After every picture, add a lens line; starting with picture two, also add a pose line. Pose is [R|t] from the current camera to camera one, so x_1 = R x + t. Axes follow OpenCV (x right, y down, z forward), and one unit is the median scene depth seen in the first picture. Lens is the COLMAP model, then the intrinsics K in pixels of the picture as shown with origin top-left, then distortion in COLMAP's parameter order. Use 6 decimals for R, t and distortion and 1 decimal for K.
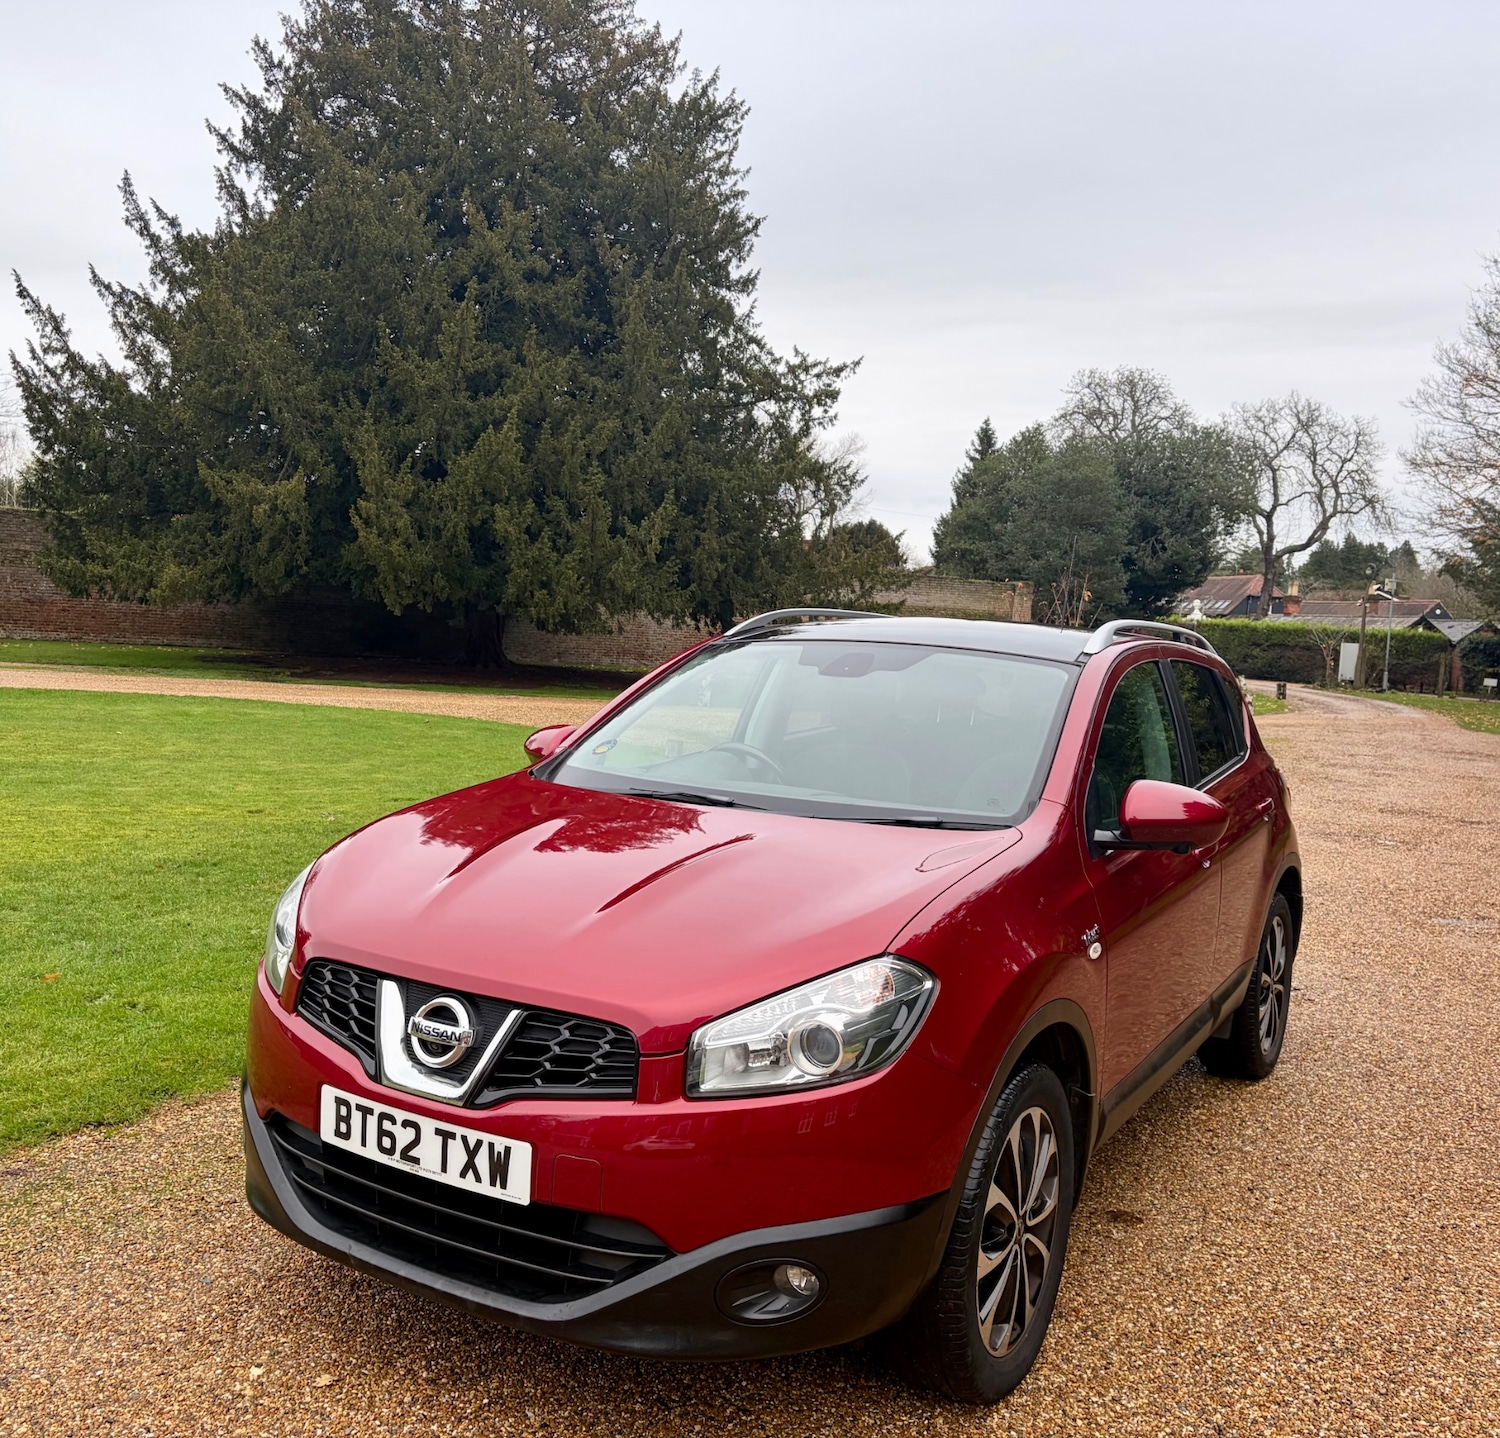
lens RADIAL K [[1427.4, 0, 730.8], [0, 1427.4, 728.4], [0, 0, 1]] dist [0.008953, 0.000000]
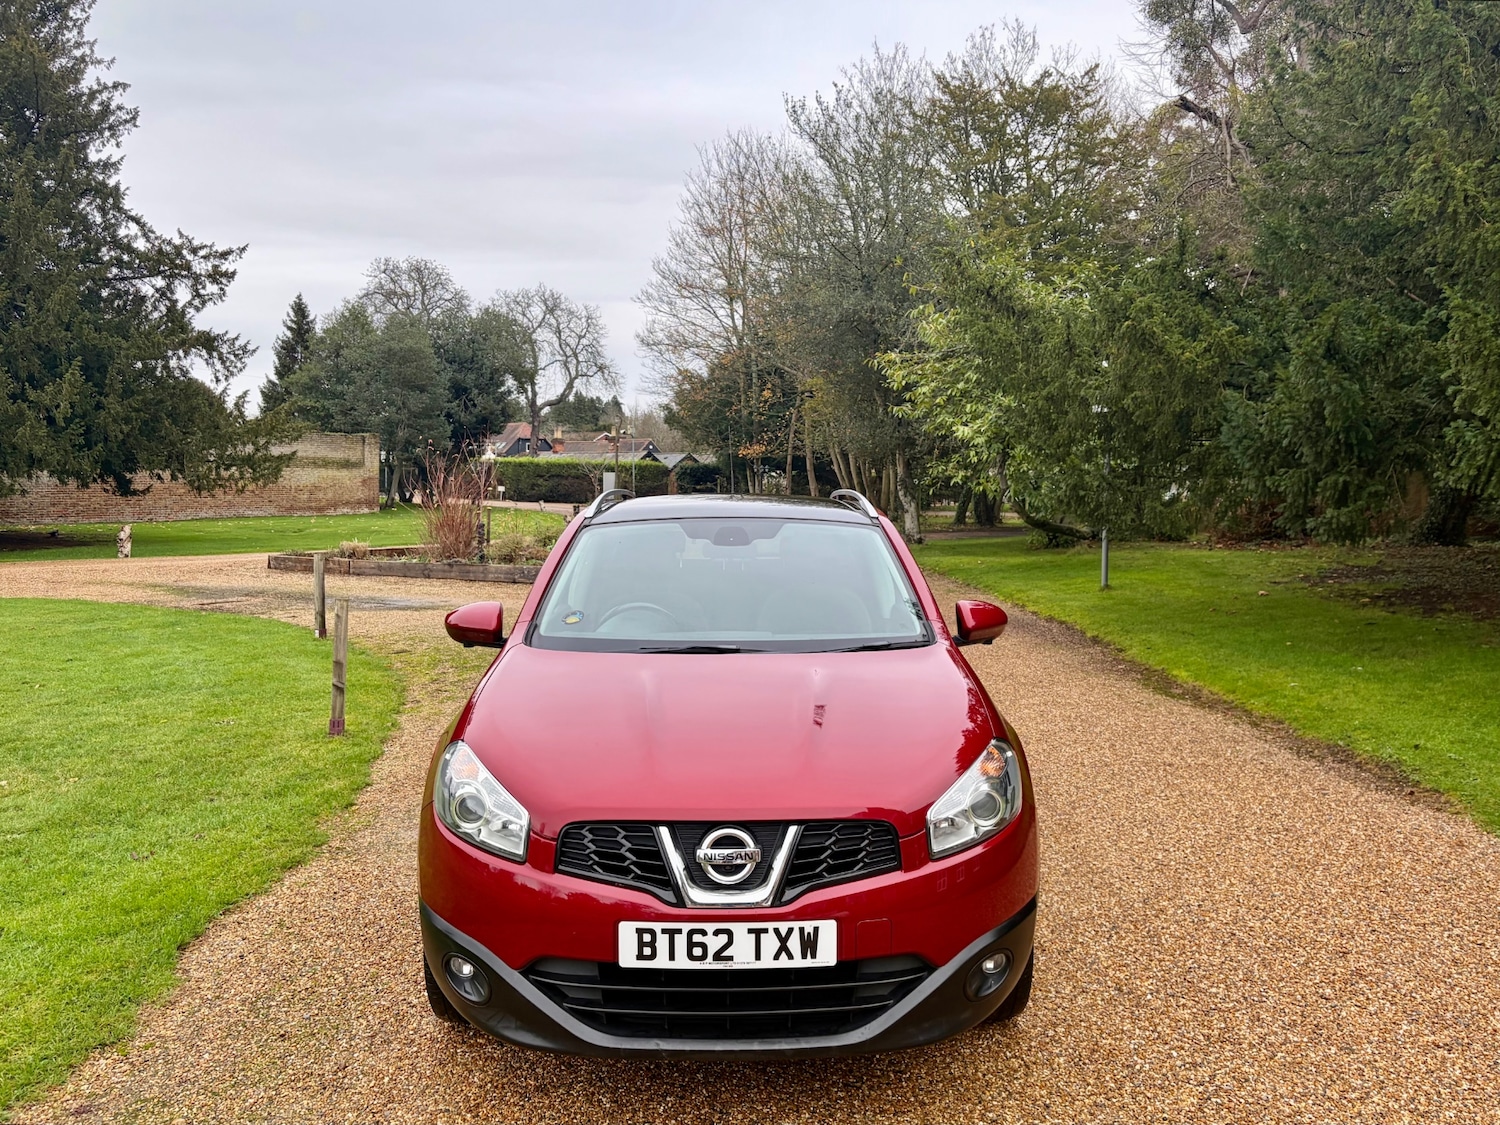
lens RADIAL K [[1134.2, 0, 757.2], [0, 1134.2, 553.5], [0, 0, 1]] dist [0.009563, 0.025232]
pose [[0.843506, -0.079643, 0.531183, -0.409772], [0.075307, 0.996713, 0.029856, -0.051999], [-0.531815, 0.014818, 0.846731, 0.064423]]
